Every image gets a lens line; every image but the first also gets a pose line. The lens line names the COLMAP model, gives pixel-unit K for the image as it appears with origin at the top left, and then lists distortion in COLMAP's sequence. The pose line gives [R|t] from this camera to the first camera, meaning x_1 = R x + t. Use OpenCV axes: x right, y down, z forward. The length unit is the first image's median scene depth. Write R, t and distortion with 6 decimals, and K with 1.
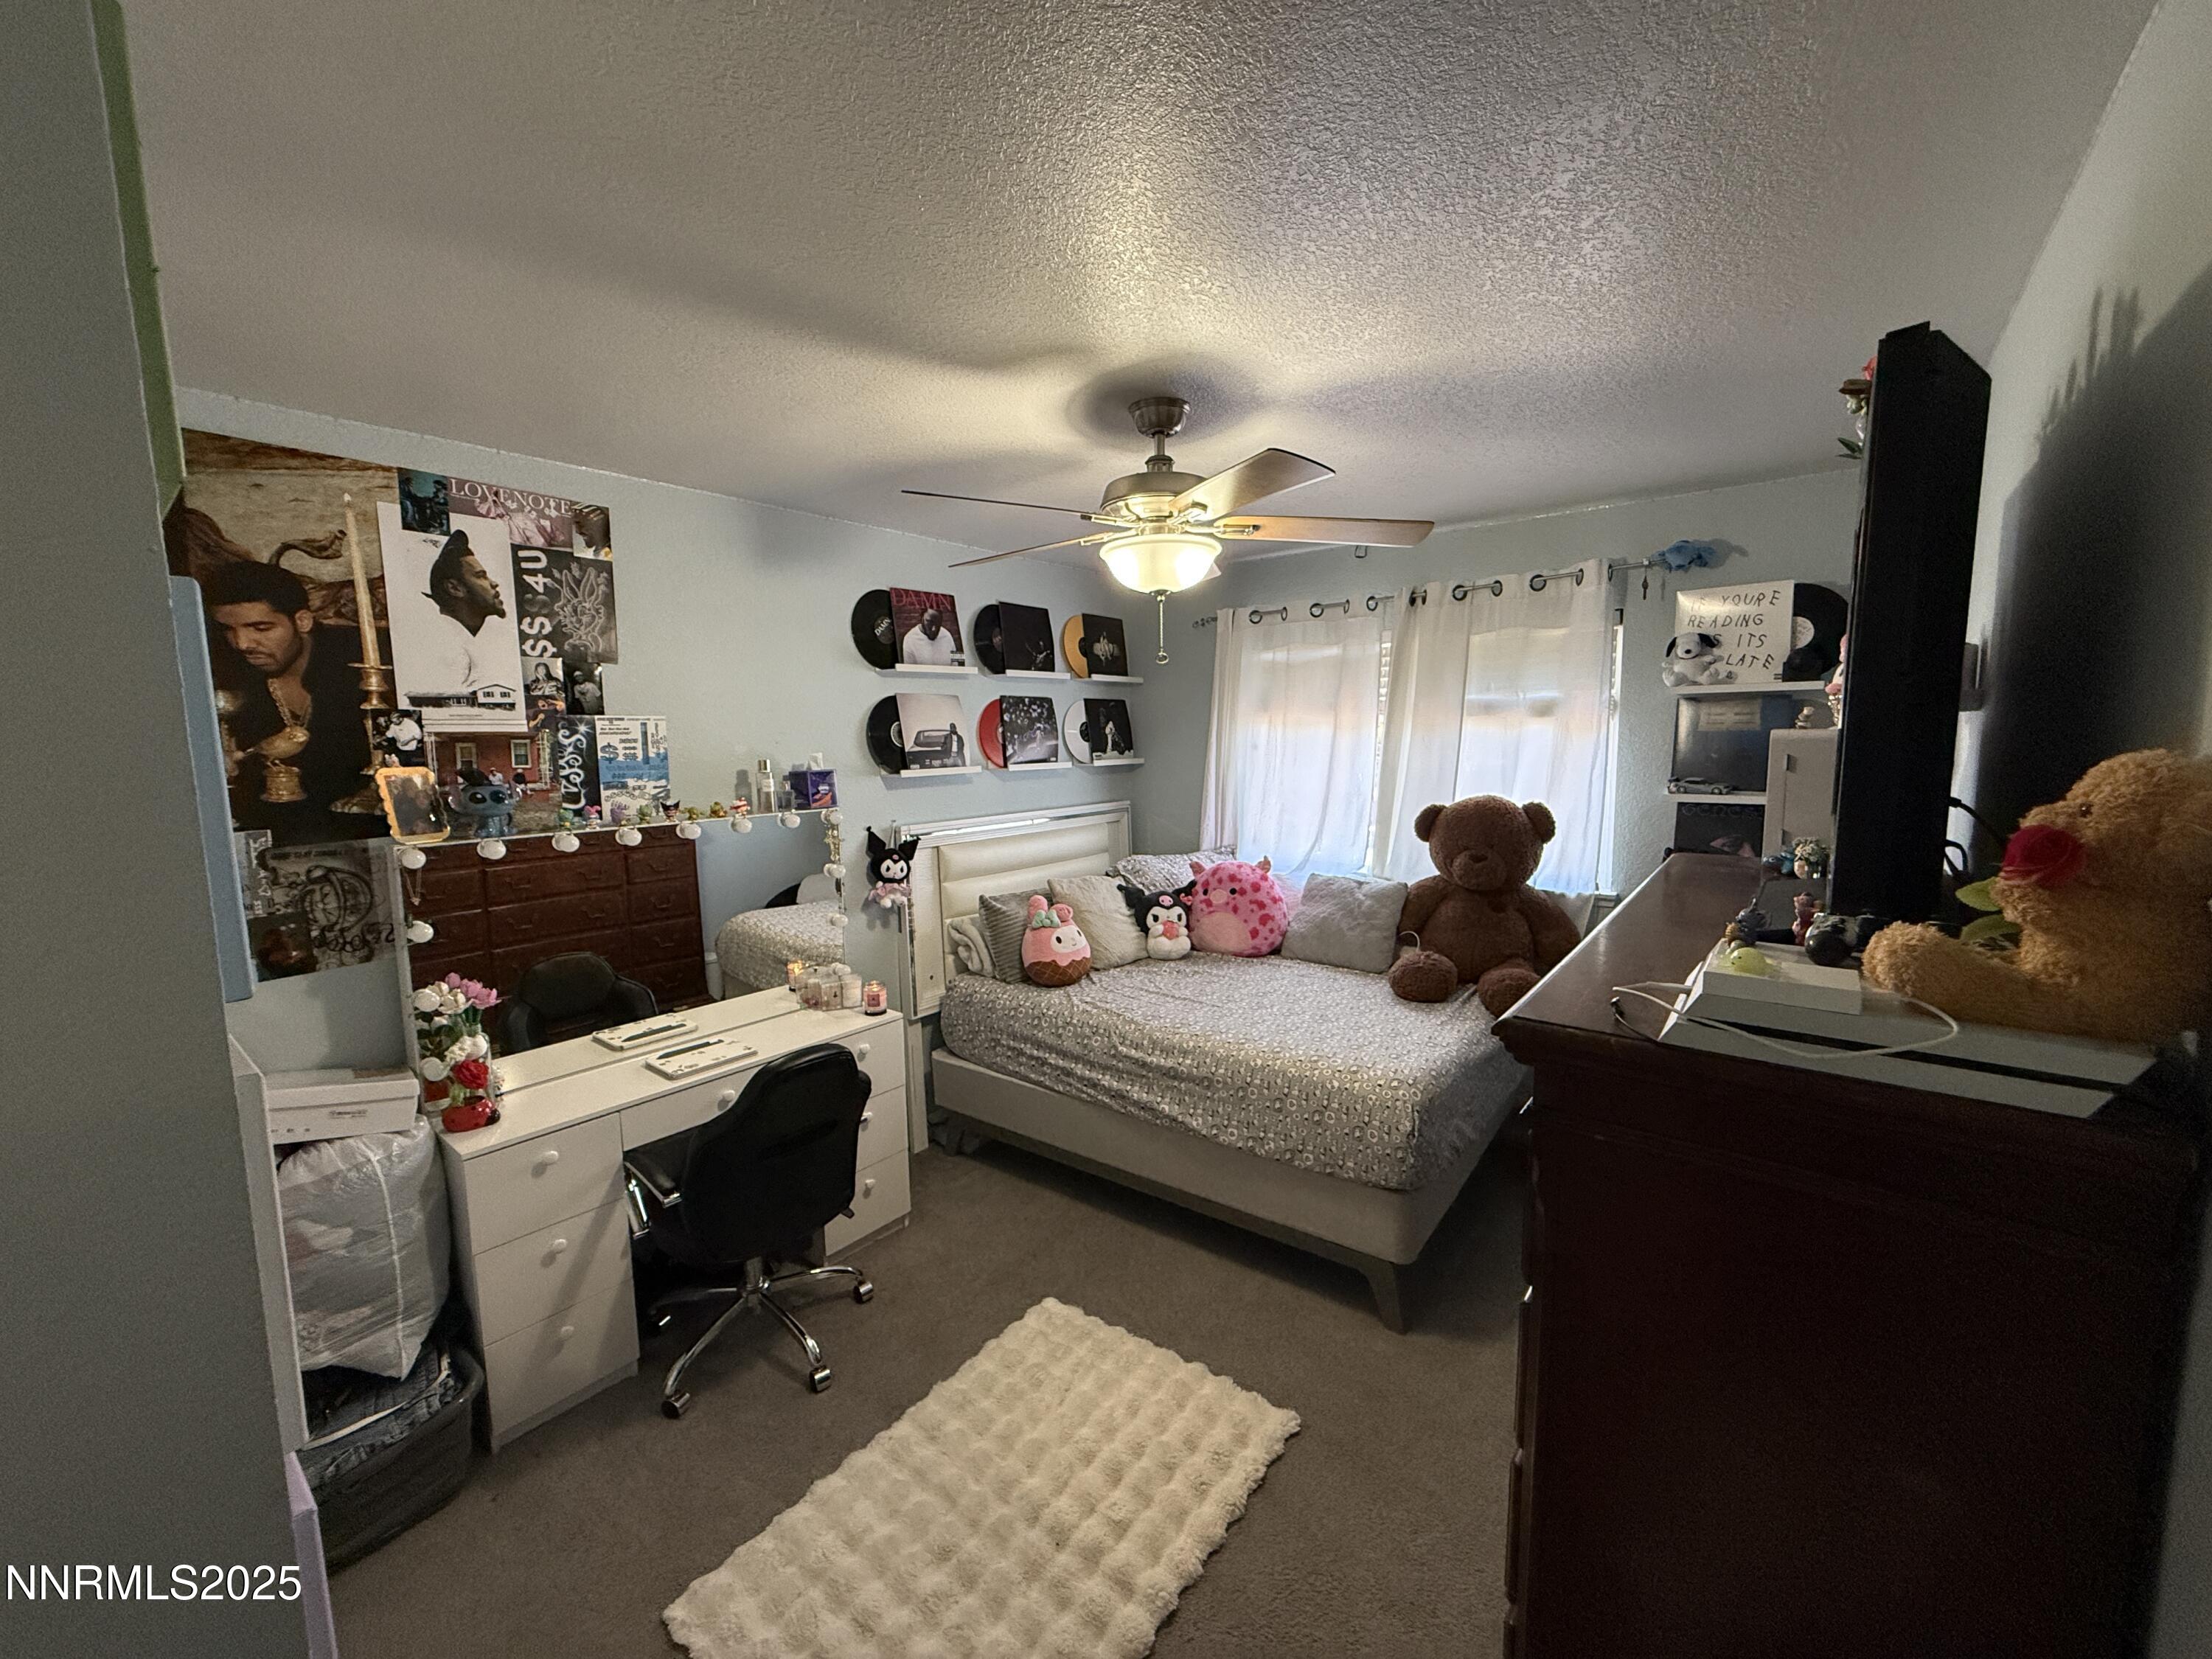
lens RADIAL K [[874.9, 0, 1101.3], [0, 874.9, 832.0], [0, 0, 1]] dist [-0.003638, -0.000918]
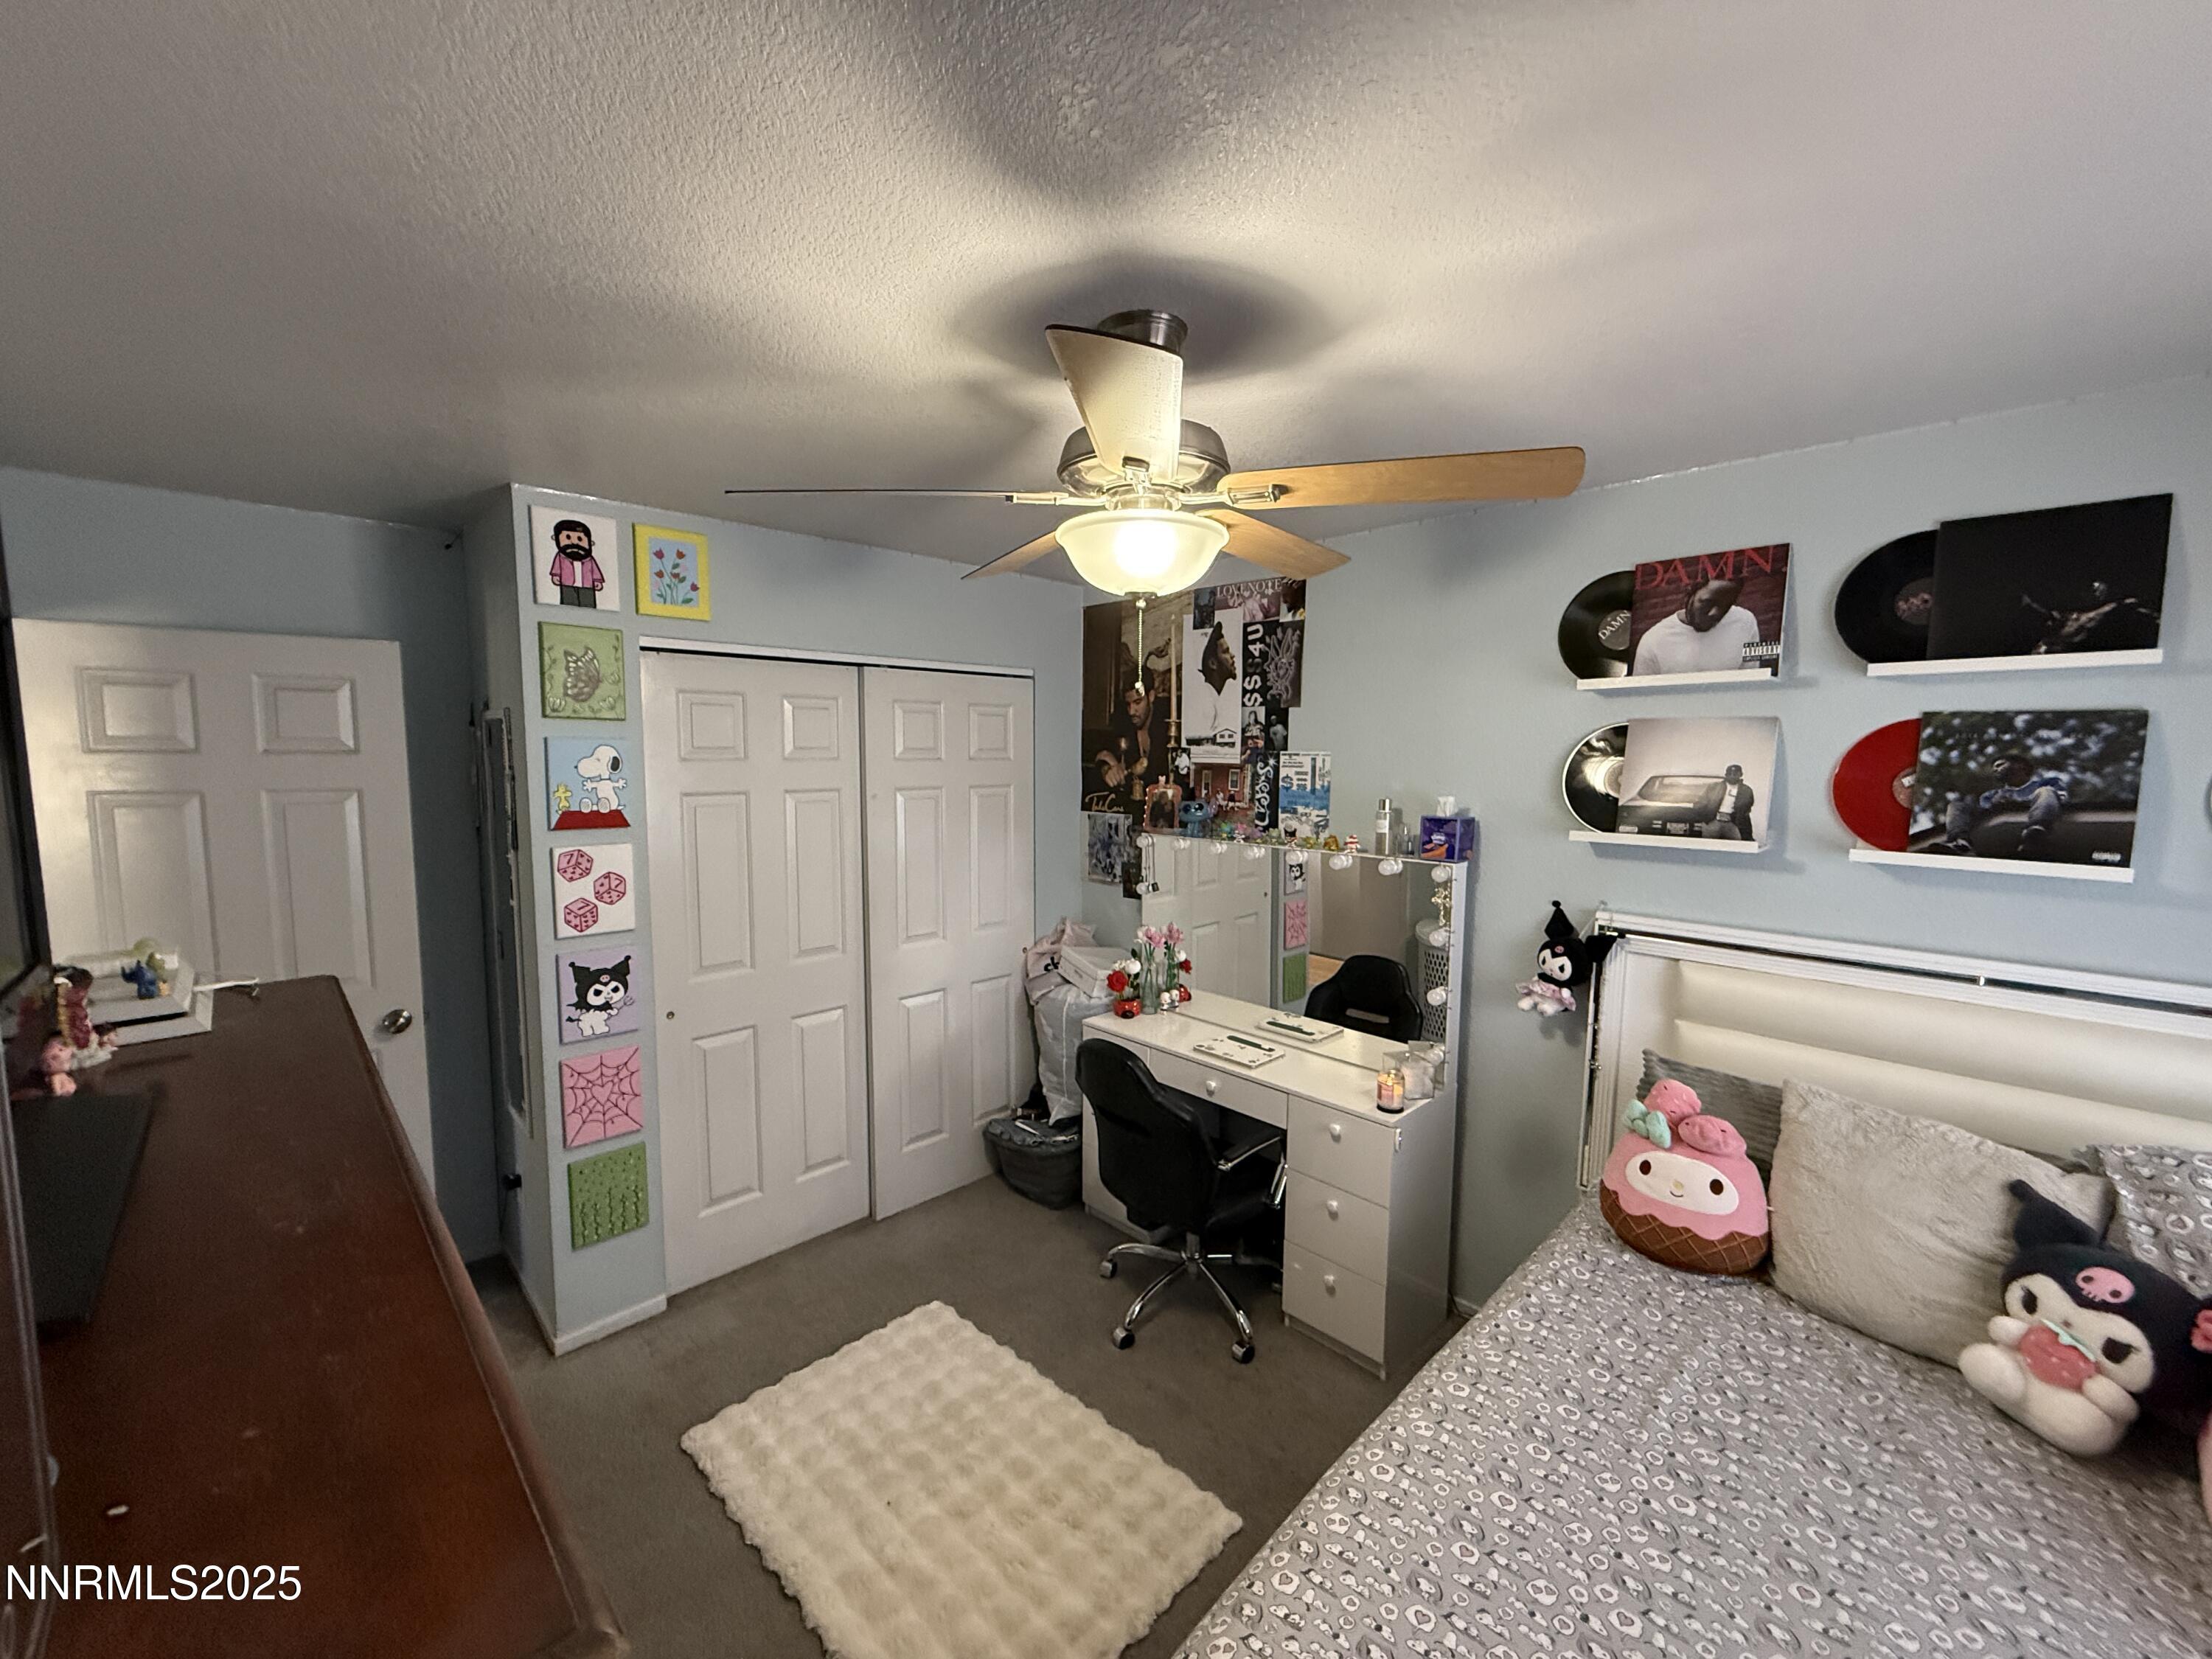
lens RADIAL K [[874.9, 0, 1100.6], [0, 874.9, 831.8], [0, 0, 1]] dist [-0.003638, -0.000918]
pose [[-0.122839, 0.108054, -0.986527, 0.675787], [-0.115709, 0.985716, 0.122373, -0.147081], [0.985658, 0.129182, -0.108581, 0.926392]]
